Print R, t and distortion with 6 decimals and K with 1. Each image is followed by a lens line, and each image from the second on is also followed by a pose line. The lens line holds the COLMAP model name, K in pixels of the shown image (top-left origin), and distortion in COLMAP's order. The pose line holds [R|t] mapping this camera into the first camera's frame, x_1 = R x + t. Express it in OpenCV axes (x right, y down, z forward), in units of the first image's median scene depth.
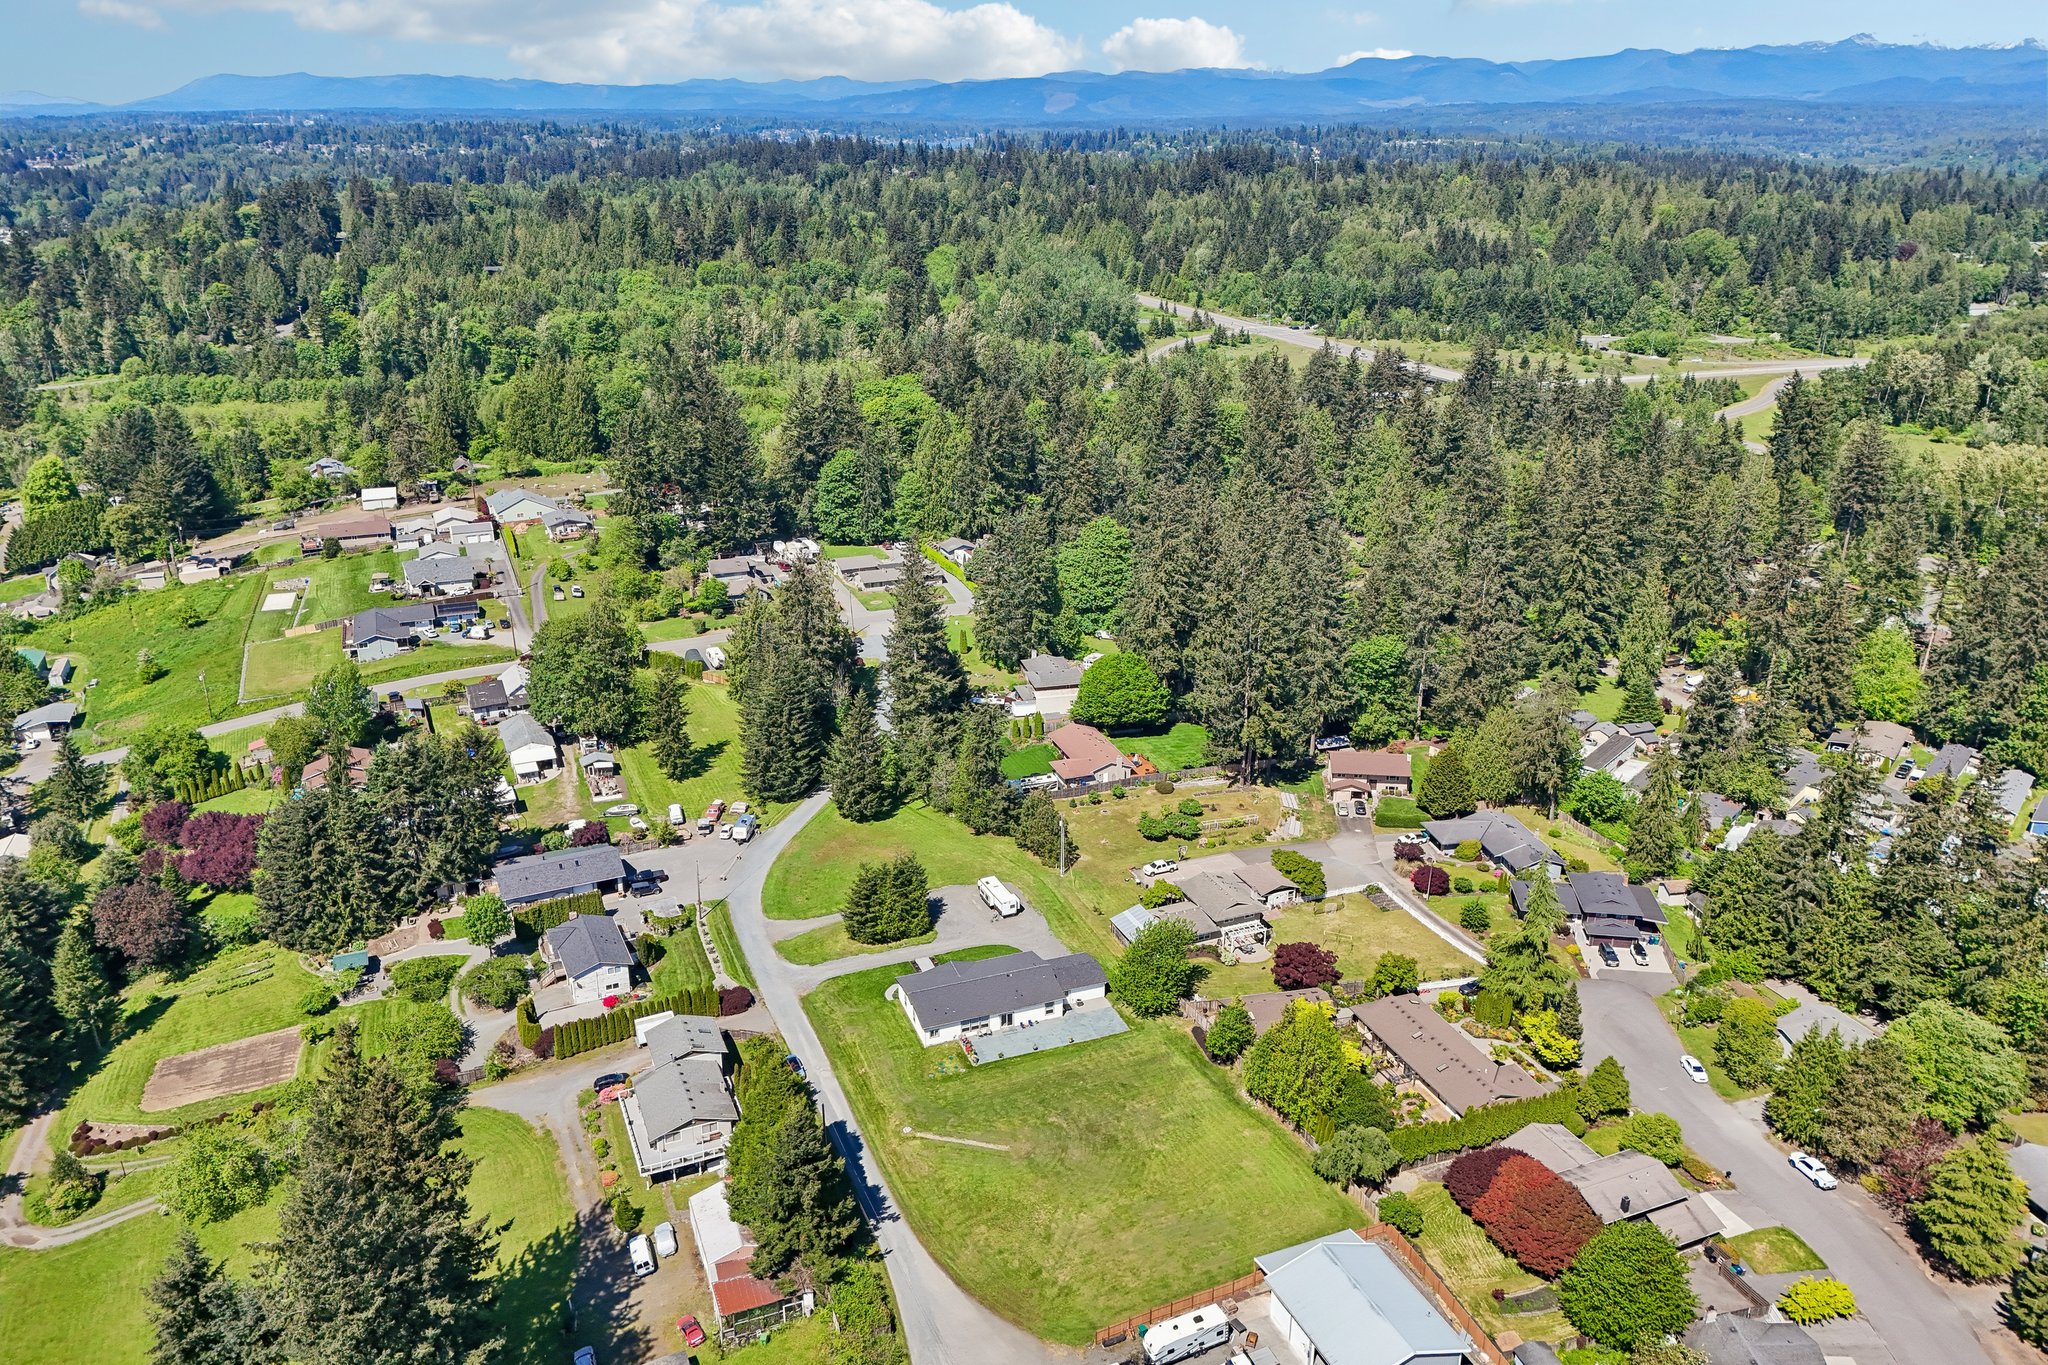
lens RADIAL K [[1505.8, 0, 1027.1], [0, 1505.8, 685.7], [0, 0, 1]] dist [0.073894, -0.079180]
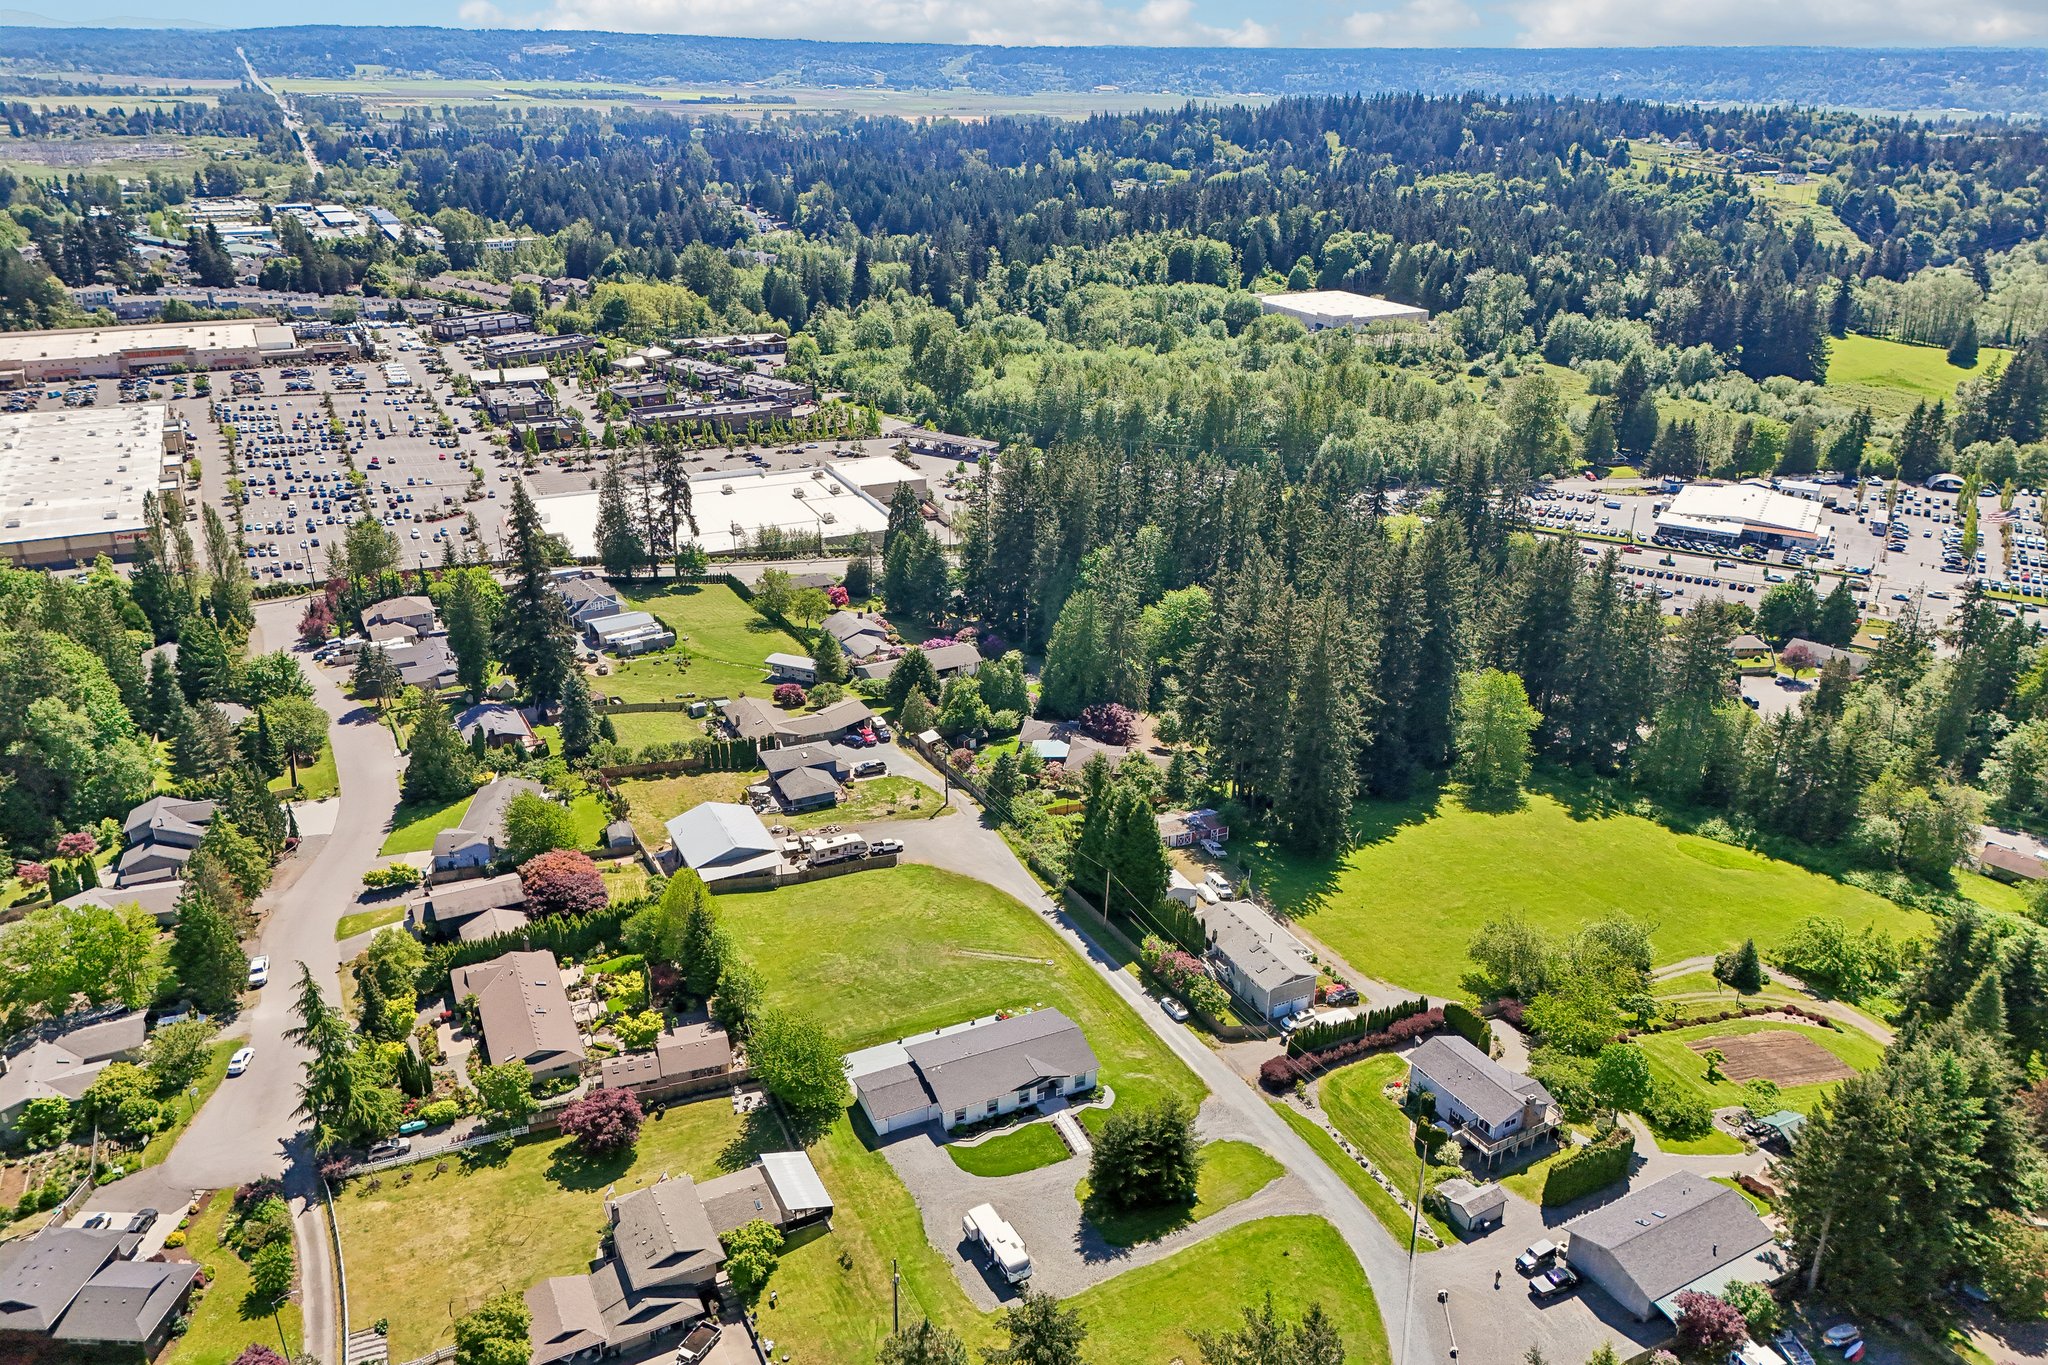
lens RADIAL K [[1505.8, 0, 1028.1], [0, 1505.8, 689.6], [0, 0, 1]] dist [0.073894, -0.079180]
pose [[-0.997627, 0.013589, -0.067501, 0.007123], [-0.037443, 0.715653, 0.697452, -0.421075], [0.057785, 0.698324, -0.713445, 1.100525]]
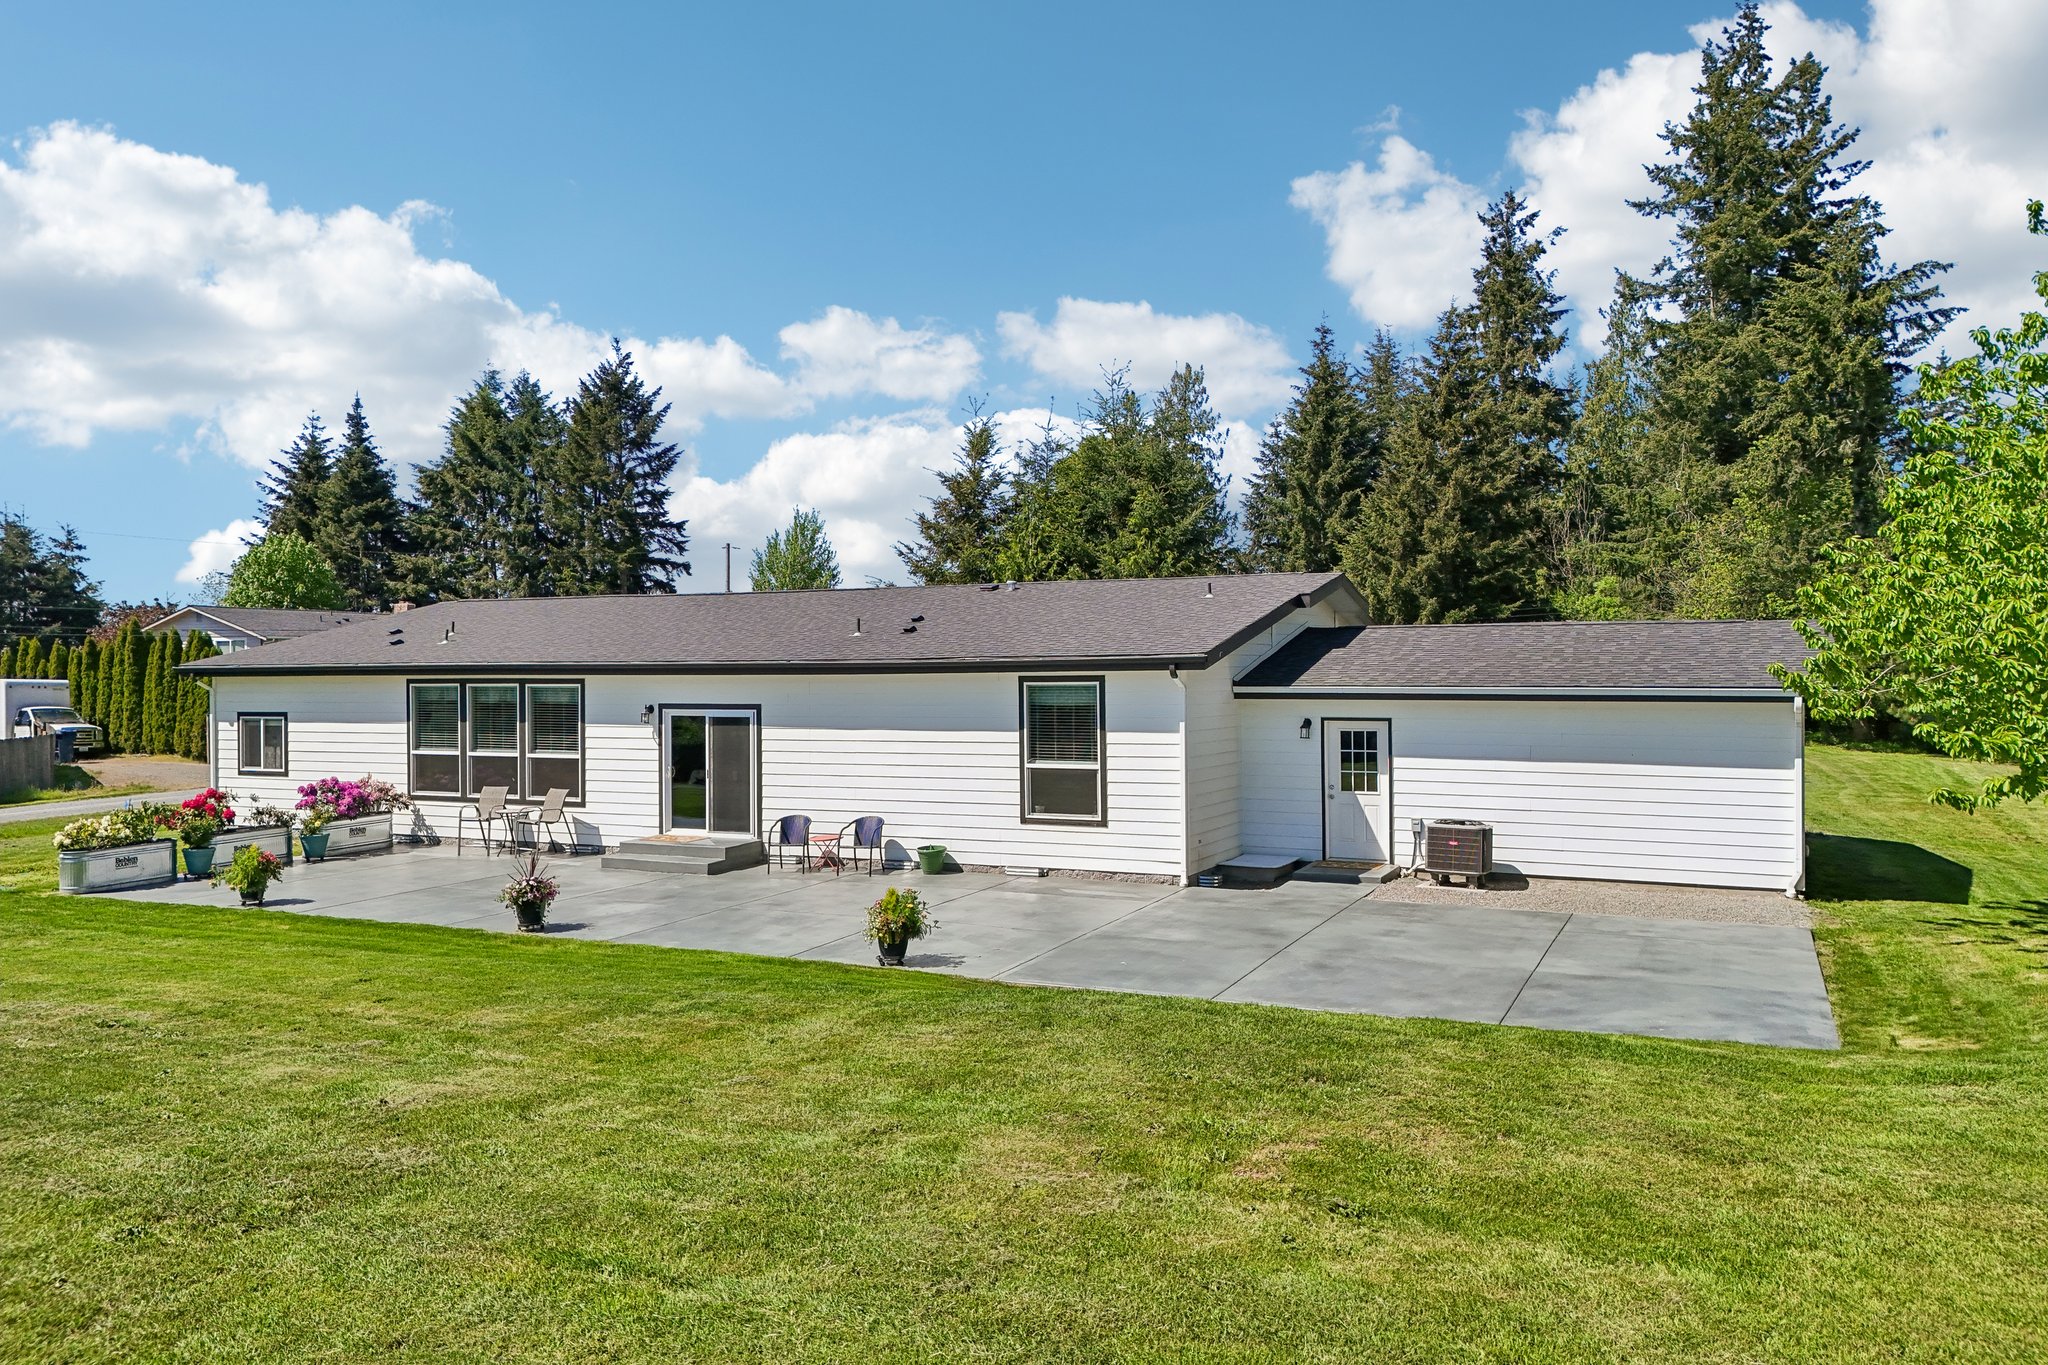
lens RADIAL K [[1505.8, 0, 1020.2], [0, 1505.8, 684.2], [0, 0, 1]] dist [0.073894, -0.079180]
pose [[0.685542, 0.002438, -0.728029, 0.065223], [-0.253853, 0.938036, -0.235897, 0.172533], [0.682342, 0.346530, 0.643682, 0.684762]]
